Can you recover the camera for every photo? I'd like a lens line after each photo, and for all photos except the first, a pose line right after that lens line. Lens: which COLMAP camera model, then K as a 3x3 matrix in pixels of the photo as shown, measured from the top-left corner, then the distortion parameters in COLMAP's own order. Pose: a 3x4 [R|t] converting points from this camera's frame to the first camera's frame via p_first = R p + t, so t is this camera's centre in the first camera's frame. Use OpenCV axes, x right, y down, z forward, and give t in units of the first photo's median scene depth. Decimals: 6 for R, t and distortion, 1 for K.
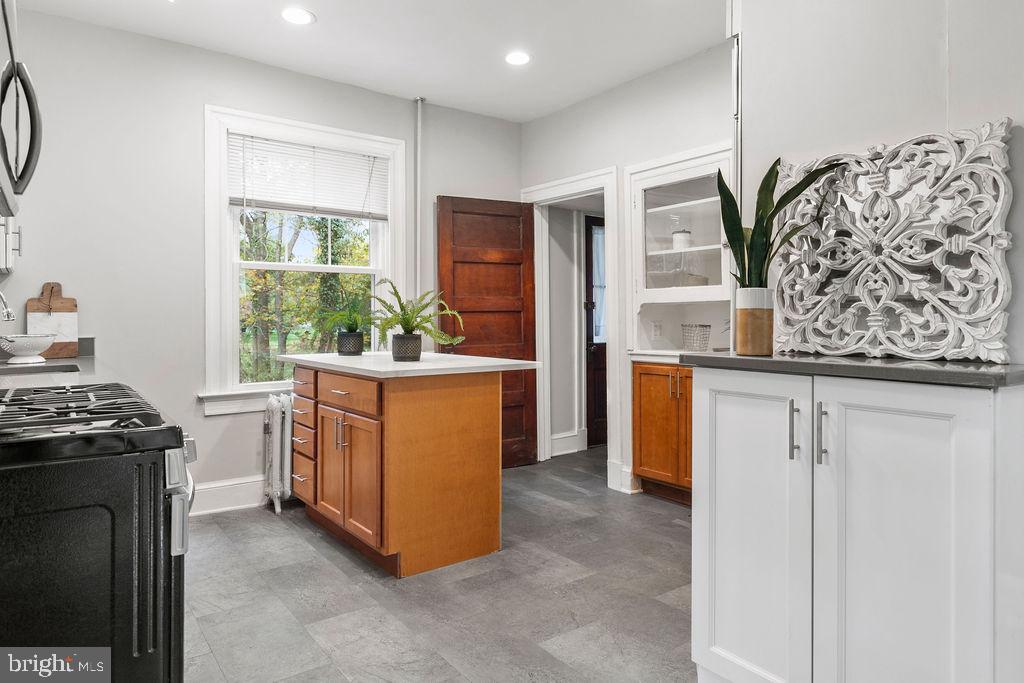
lens RADIAL K [[639.8, 0, 512.0], [0, 639.8, 341.5], [0, 0, 1]] dist [-0.000225, -0.000009]
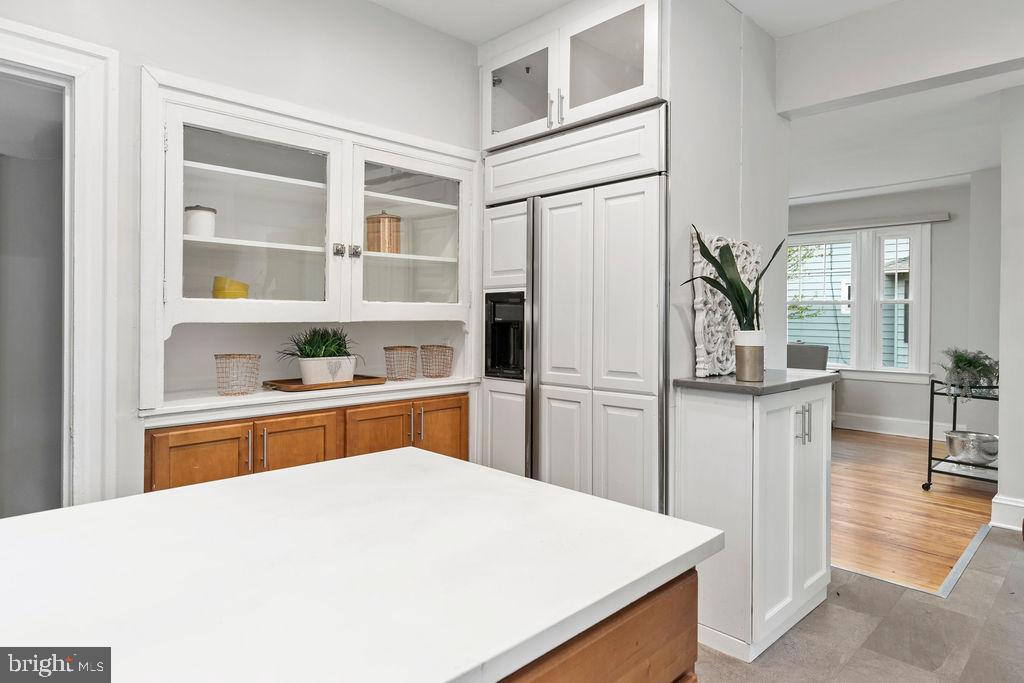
lens RADIAL K [[593.4, 0, 512.3], [0, 593.4, 317.7], [0, 0, 1]] dist [0.000306, 0.000311]
pose [[-0.134340, -0.005508, 0.990920, -0.357882], [0.024180, 0.999669, 0.008835, -0.062683], [-0.990640, 0.025147, -0.134162, 0.784732]]
